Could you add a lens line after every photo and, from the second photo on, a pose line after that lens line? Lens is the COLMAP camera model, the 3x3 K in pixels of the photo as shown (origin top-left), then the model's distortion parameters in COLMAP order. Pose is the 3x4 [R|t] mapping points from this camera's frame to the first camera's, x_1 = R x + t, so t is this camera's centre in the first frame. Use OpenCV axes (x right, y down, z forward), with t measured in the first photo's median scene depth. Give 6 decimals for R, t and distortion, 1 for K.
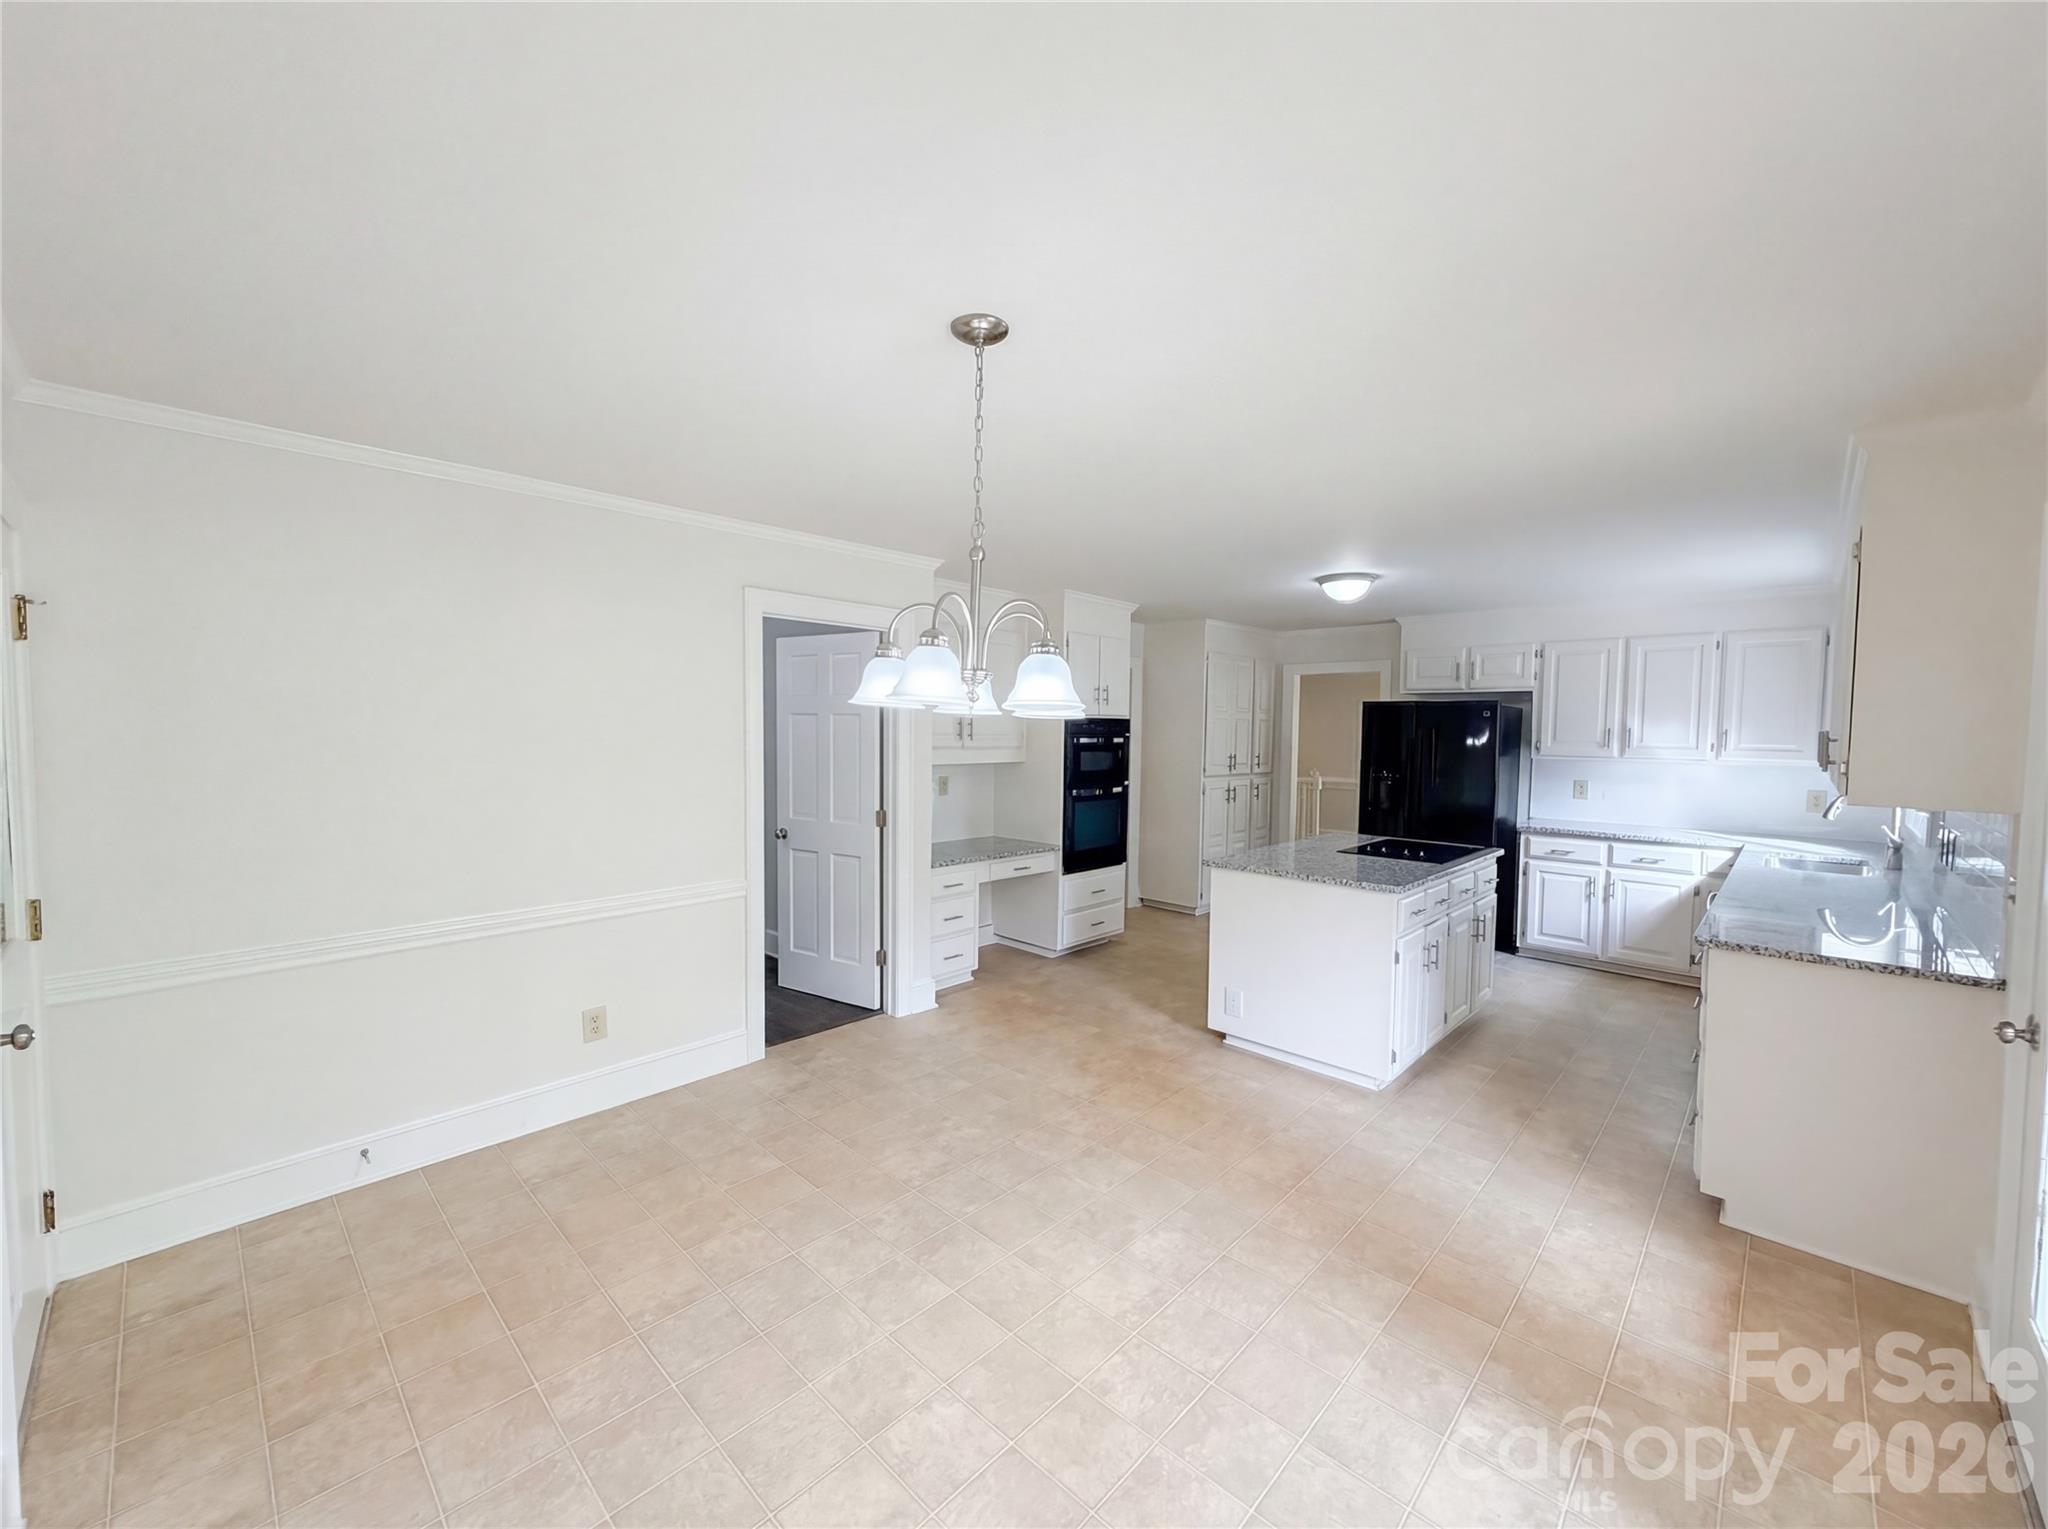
lens RADIAL K [[819.2, 0, 1020.7], [0, 819.2, 766.7], [0, 0, 1]] dist [0.001131, -0.000104]
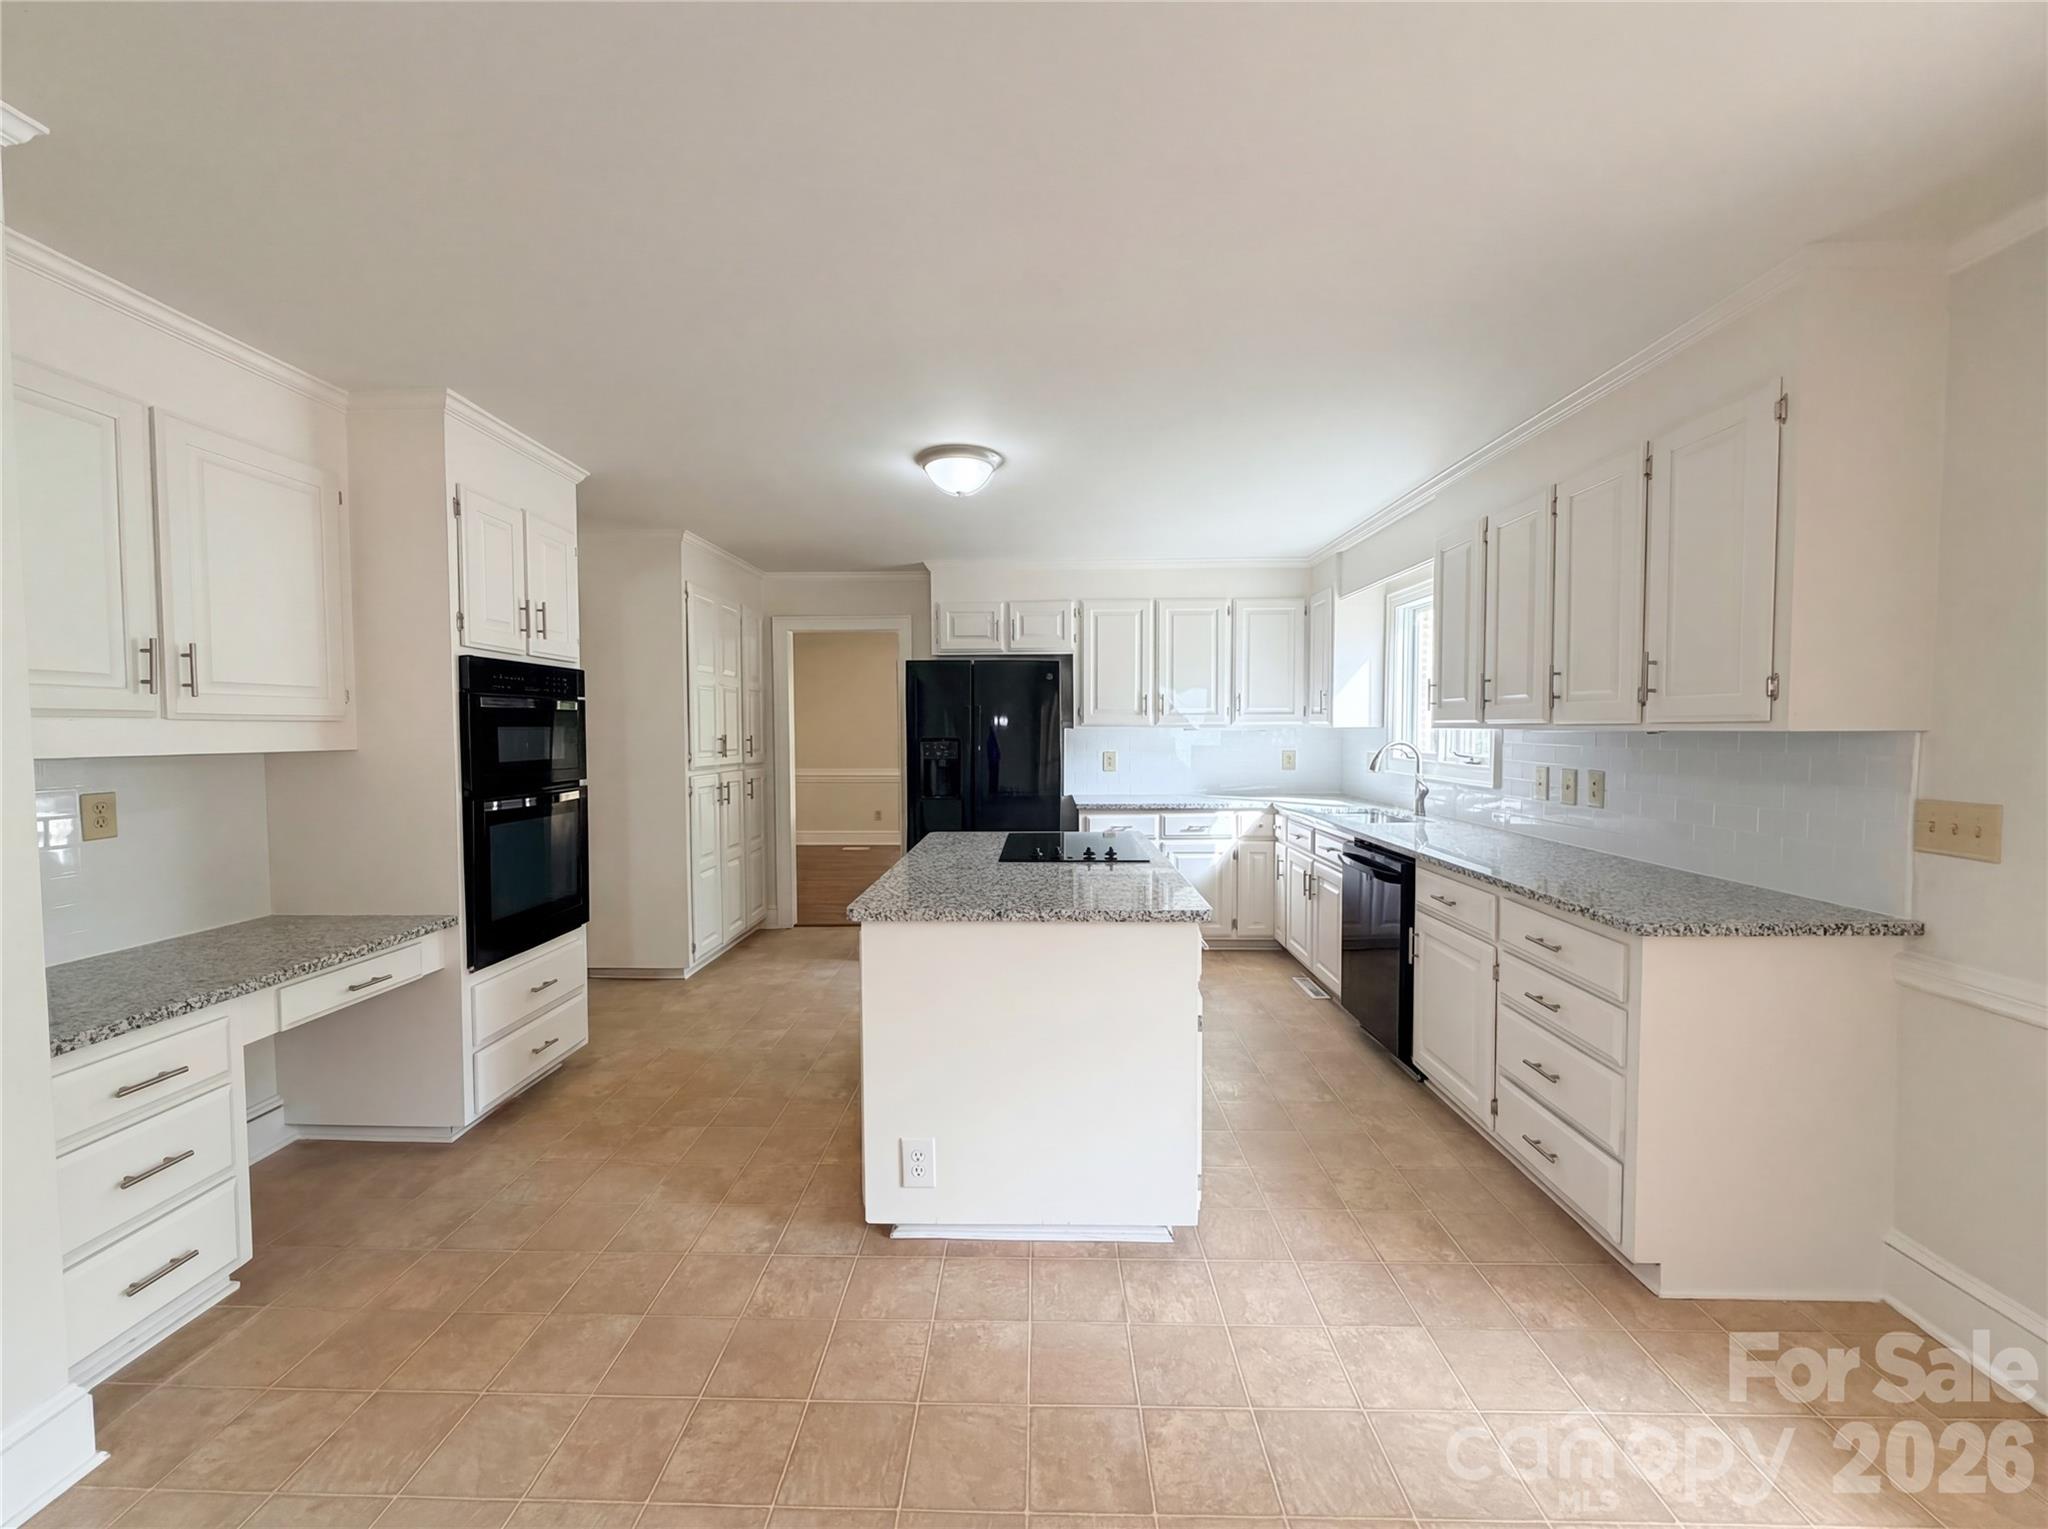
lens RADIAL K [[819.2, 0, 1020.7], [0, 819.2, 766.7], [0, 0, 1]] dist [0.001131, -0.000104]
pose [[0.739936, -0.046813, 0.671047, -0.029022], [0.049467, 0.998661, 0.015121, 0.015910], [-0.670856, 0.022006, 0.741261, 0.401533]]
